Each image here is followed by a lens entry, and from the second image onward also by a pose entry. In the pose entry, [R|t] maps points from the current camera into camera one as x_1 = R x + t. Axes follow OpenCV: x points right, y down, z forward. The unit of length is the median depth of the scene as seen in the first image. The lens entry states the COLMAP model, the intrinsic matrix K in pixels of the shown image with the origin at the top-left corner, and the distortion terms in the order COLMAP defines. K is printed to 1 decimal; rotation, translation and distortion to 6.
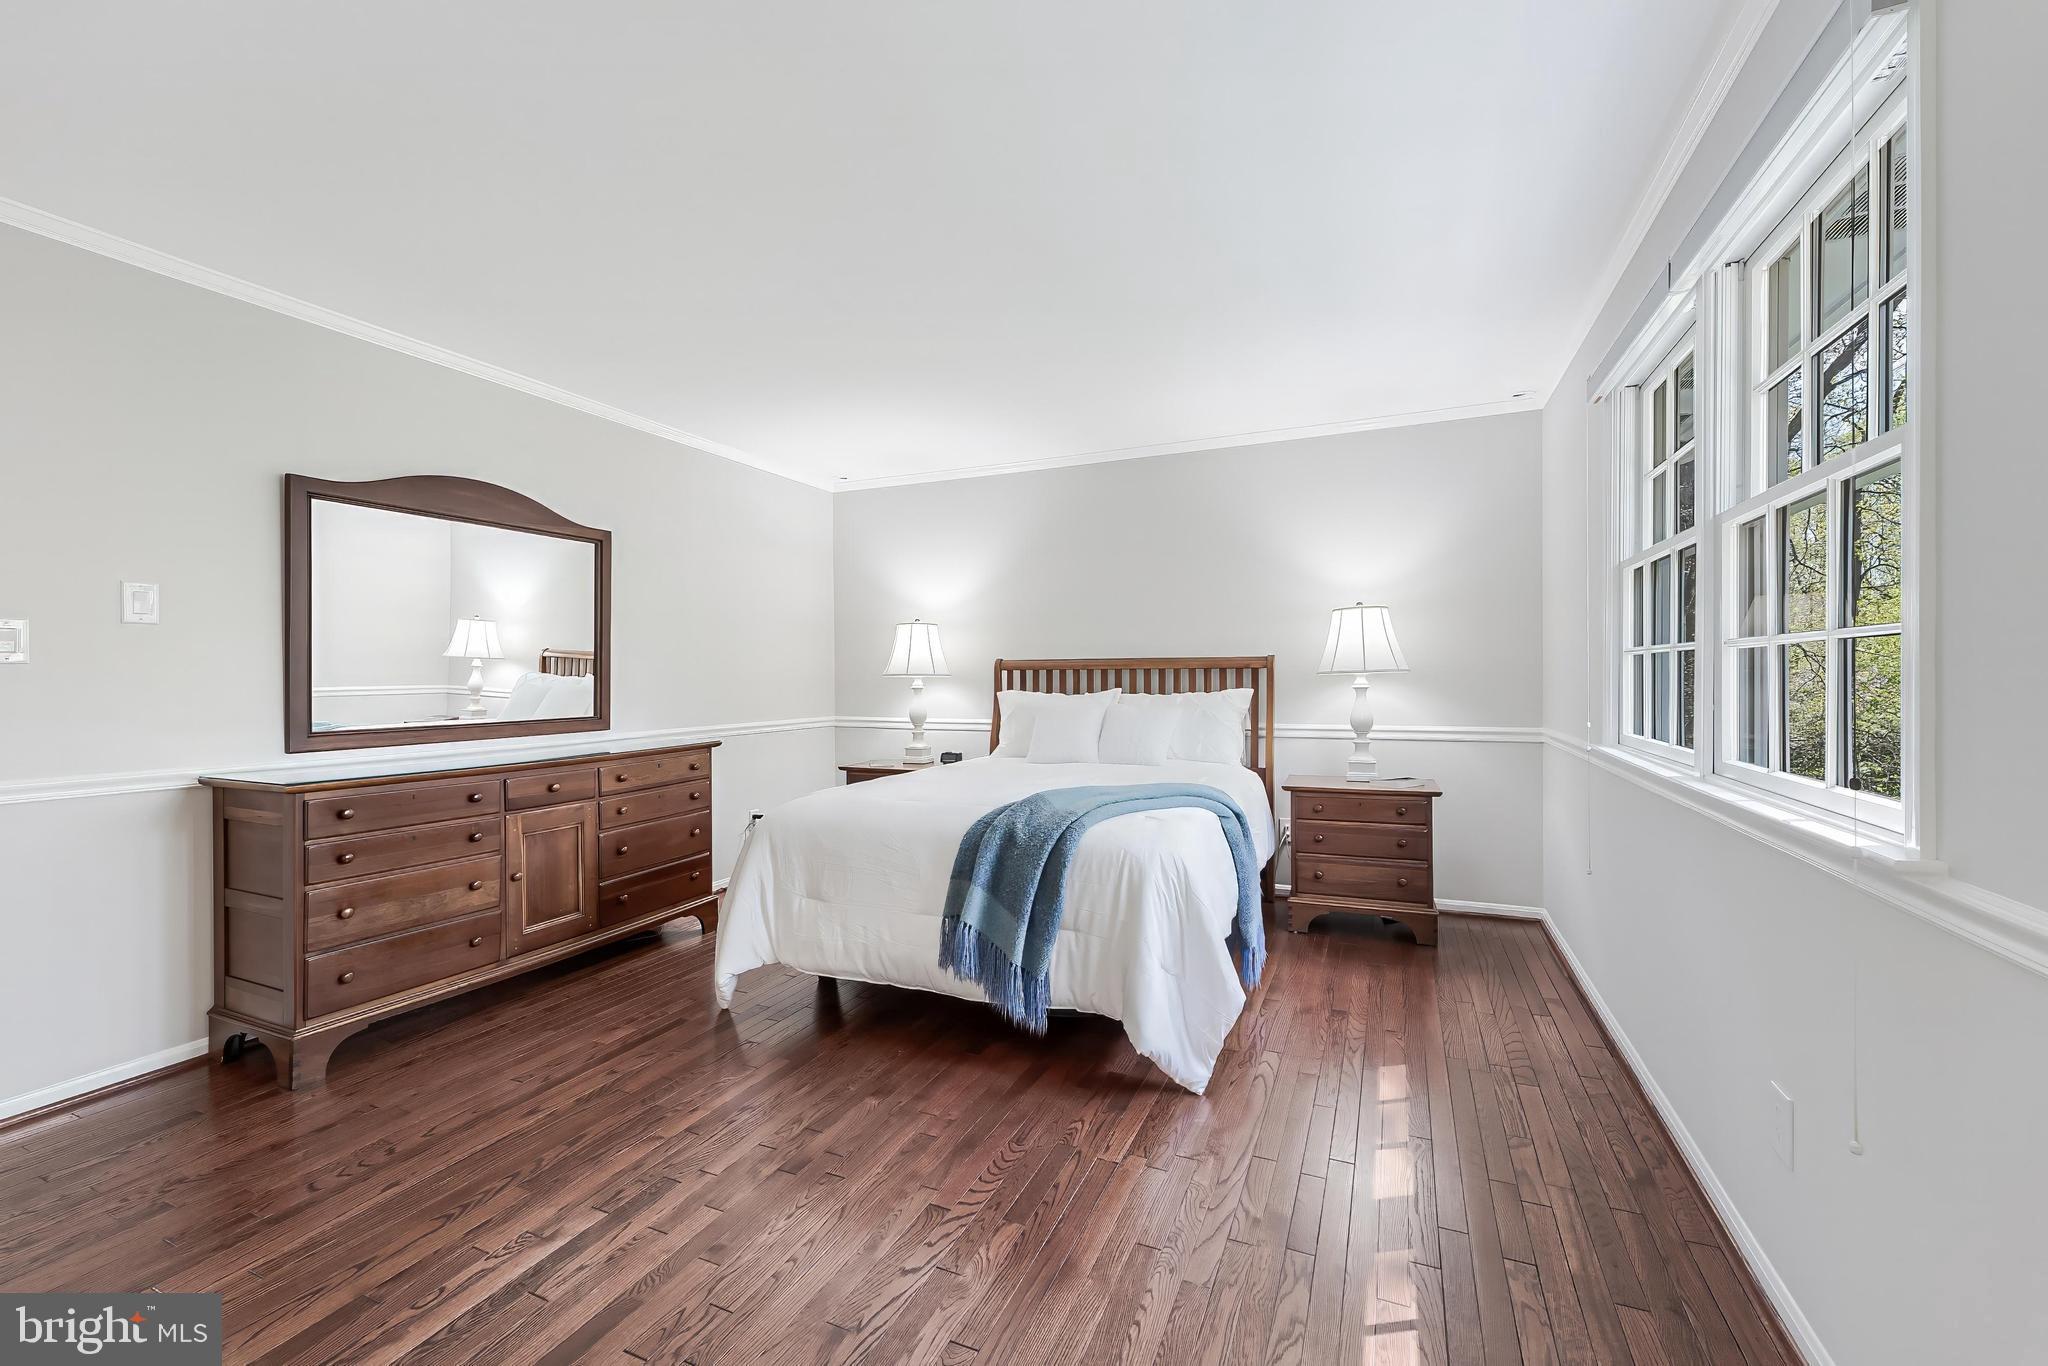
lens RADIAL K [[827.7, 0, 1025.8], [0, 827.7, 675.2], [0, 0, 1]] dist [-0.001591, -0.000419]
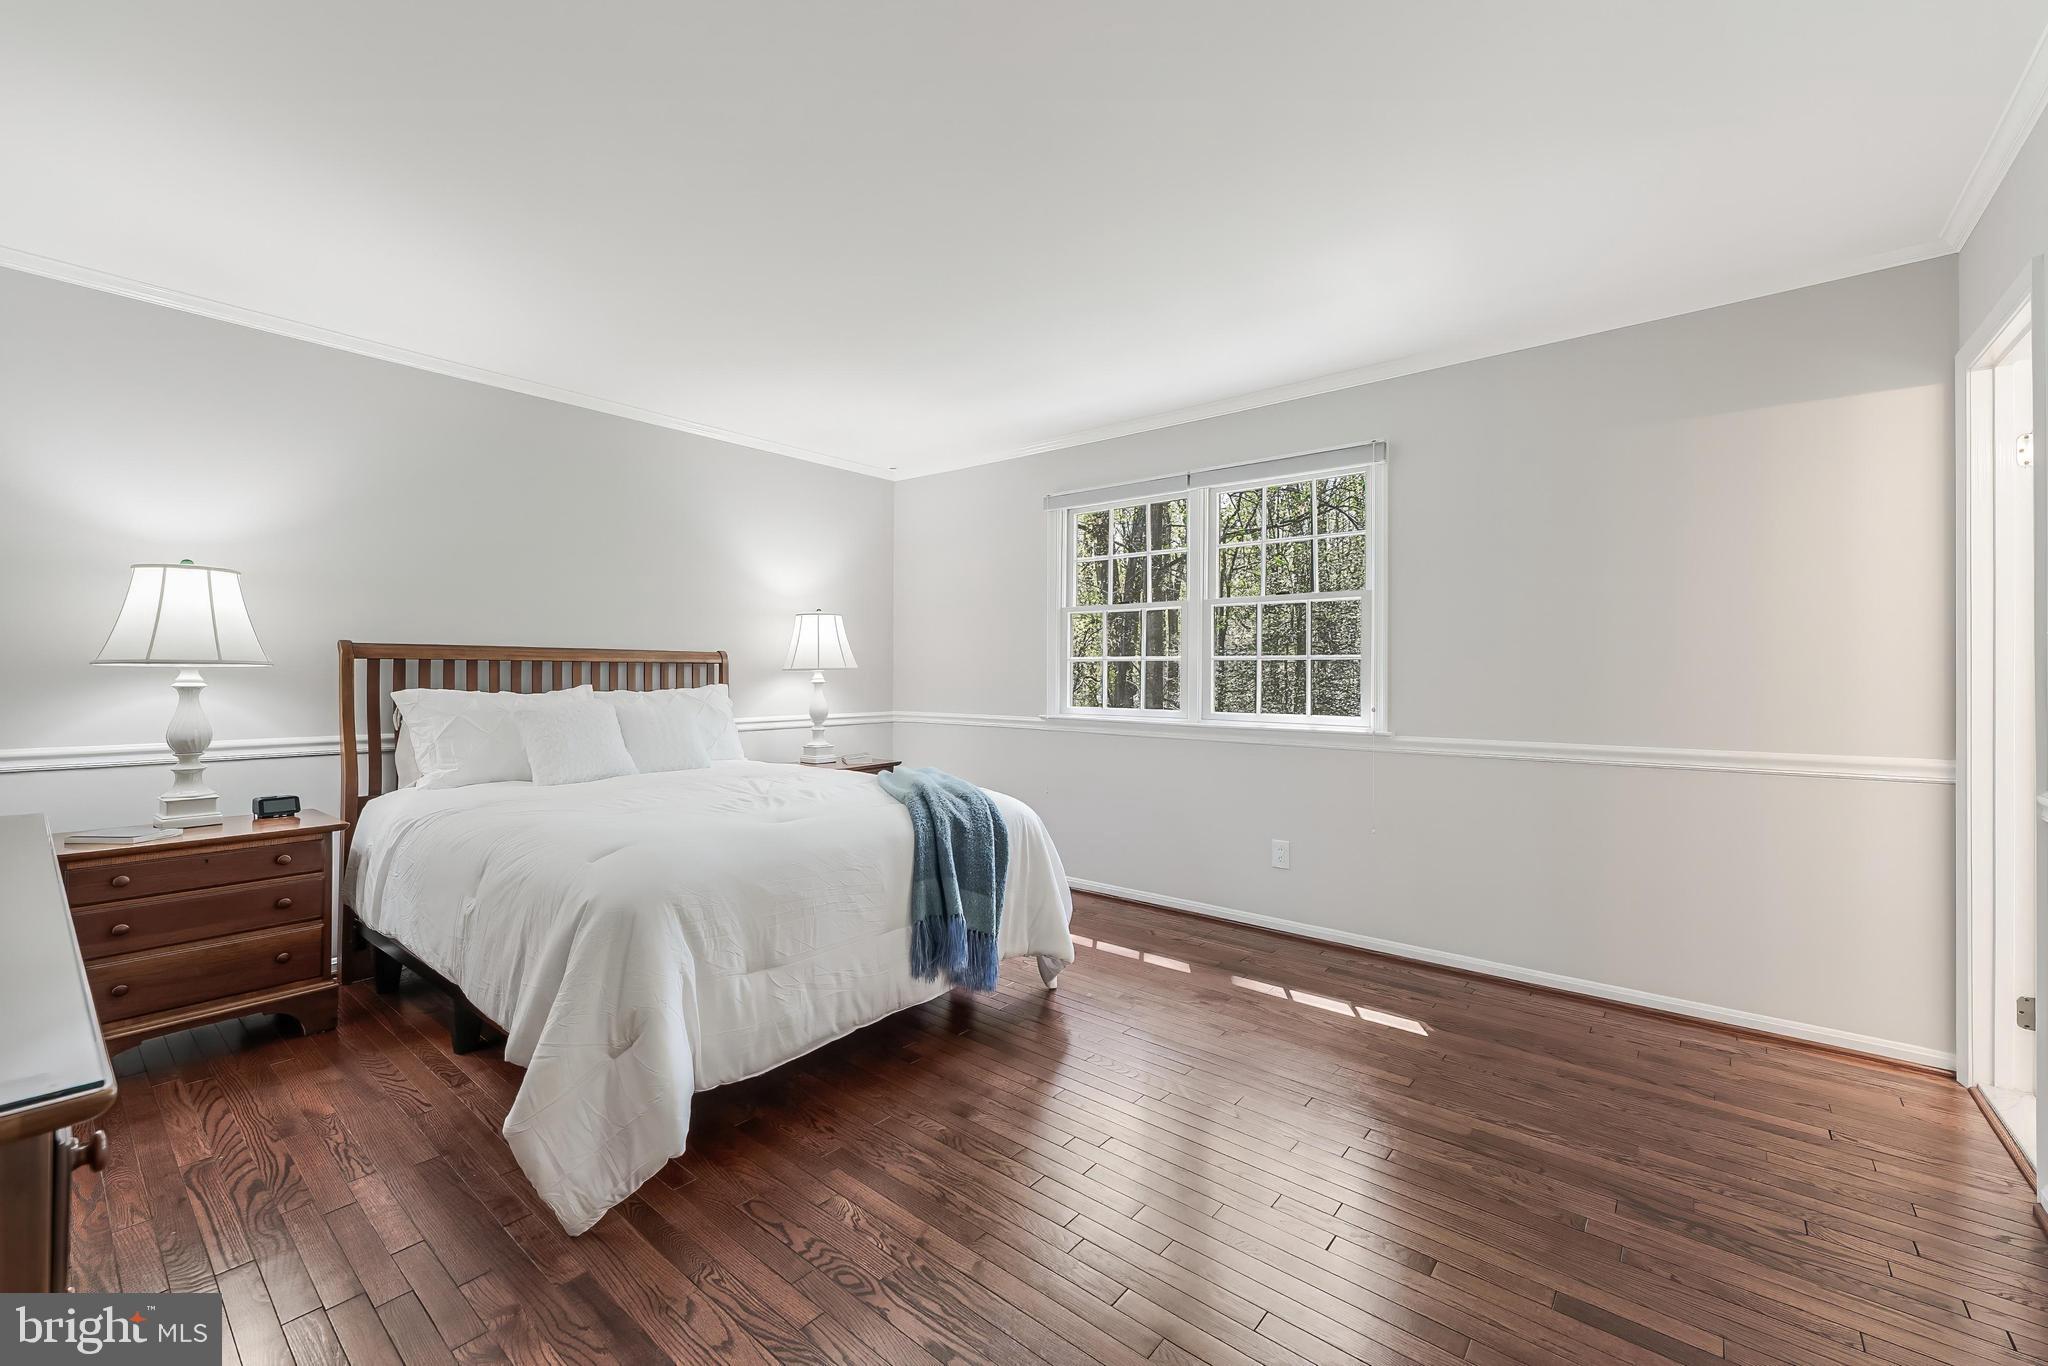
lens RADIAL K [[827.7, 0, 1025.8], [0, 827.7, 675.2], [0, 0, 1]] dist [-0.001591, -0.000419]
pose [[0.271207, 0.008418, 0.962484, -0.639784], [-0.003247, 0.999964, -0.007831, 0.013585], [-0.962516, -0.001002, 0.271224, 0.414908]]
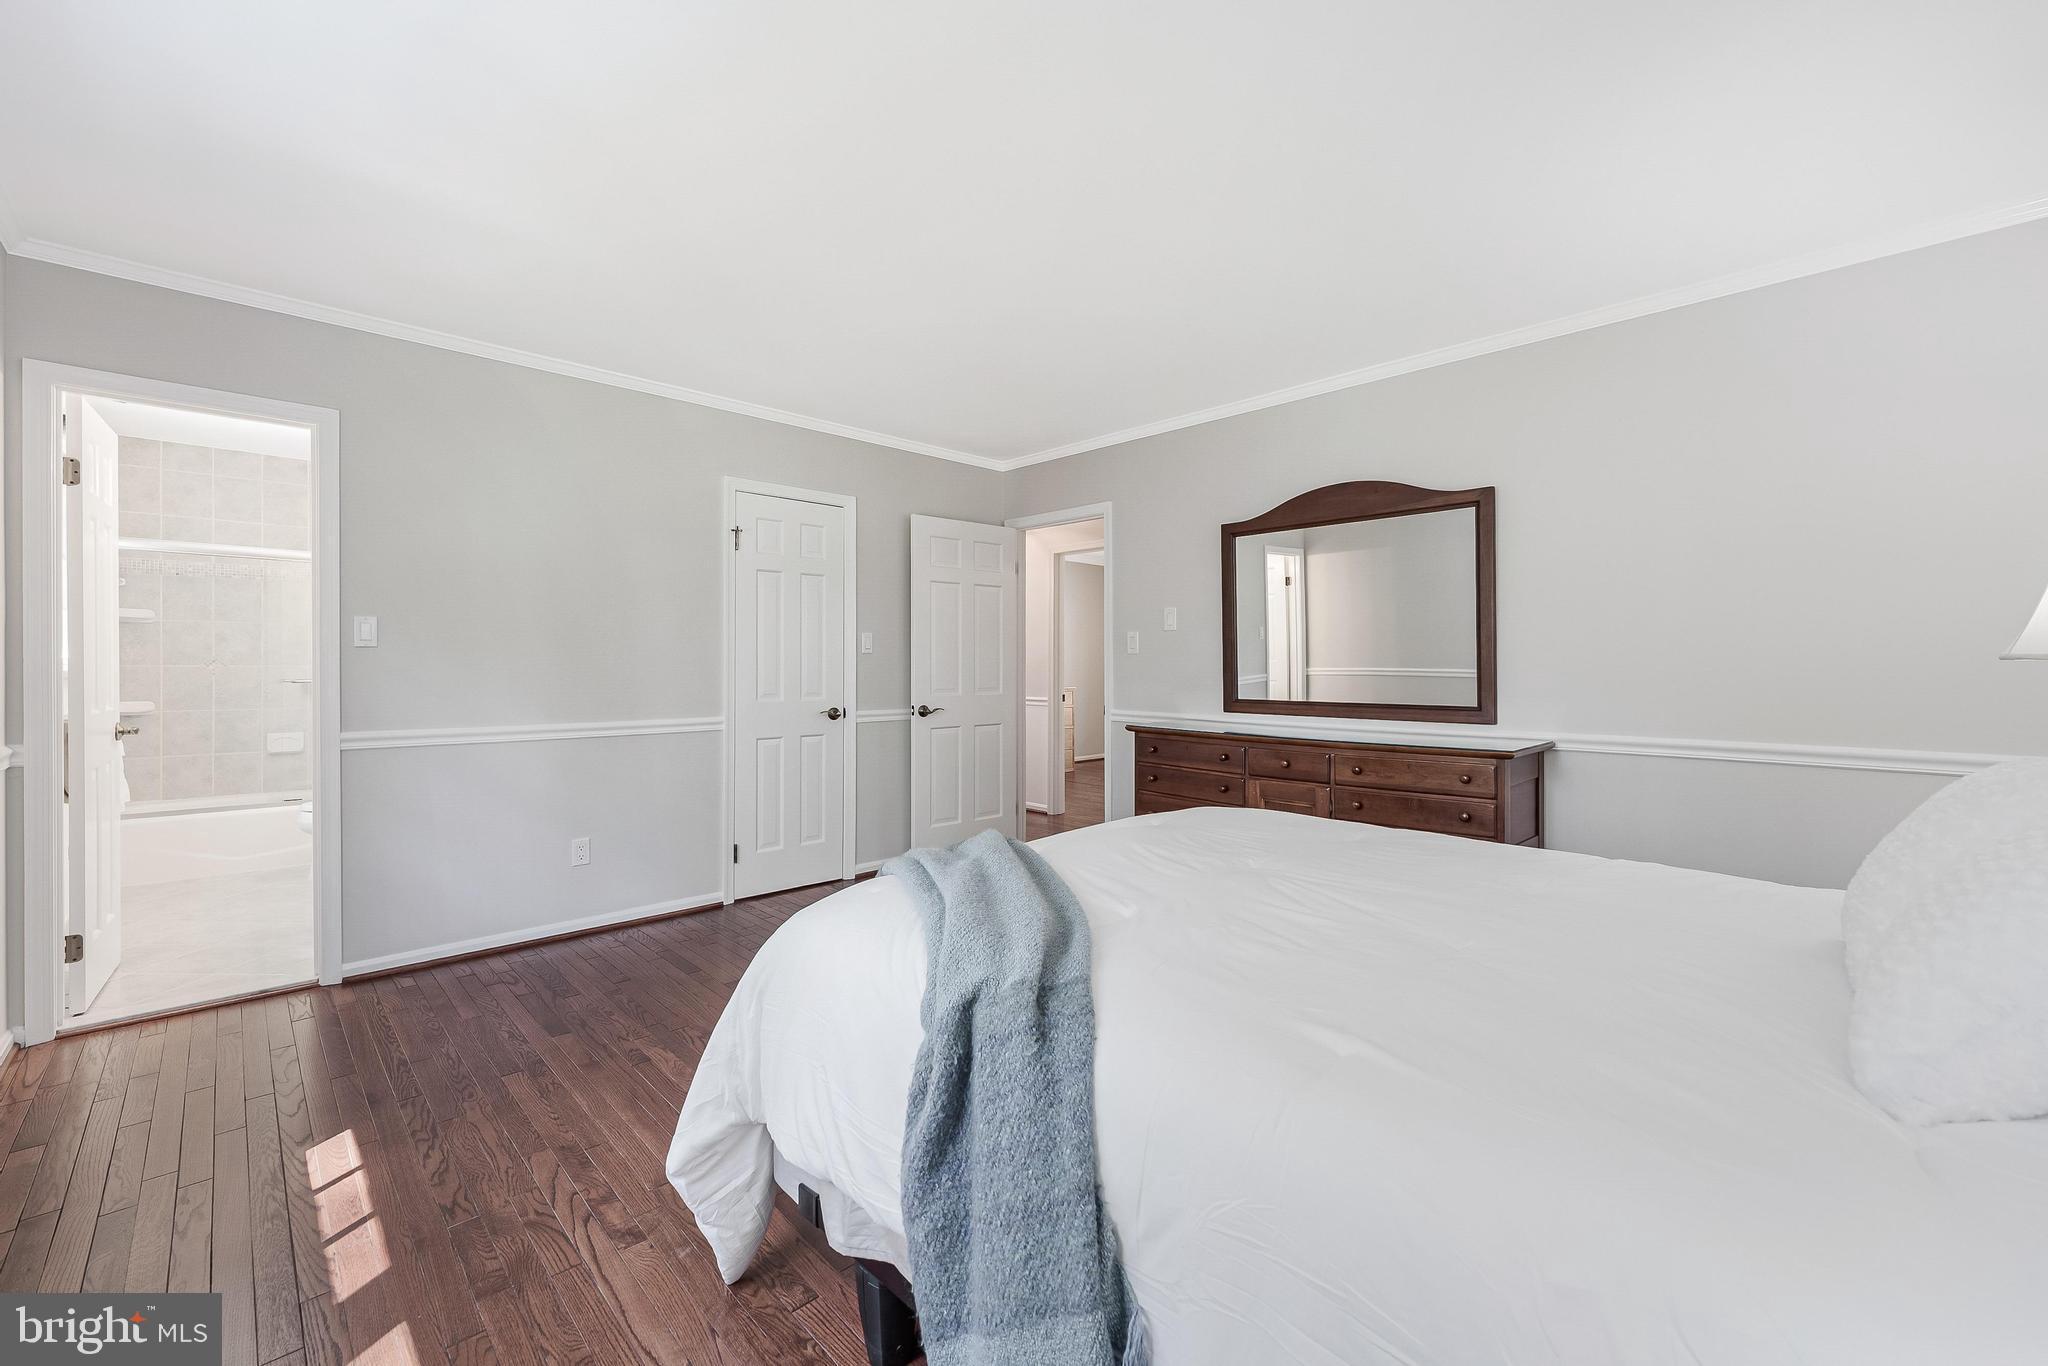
lens RADIAL K [[815.2, 0, 1023.2], [0, 815.2, 664.8], [0, 0, 1]] dist [0.000962, 0.000030]
pose [[-0.369823, 0.002040, -0.929100, 0.440854], [-0.000132, 0.999997, 0.002248, 0.004164], [0.929102, 0.000953, -0.369821, 0.879605]]
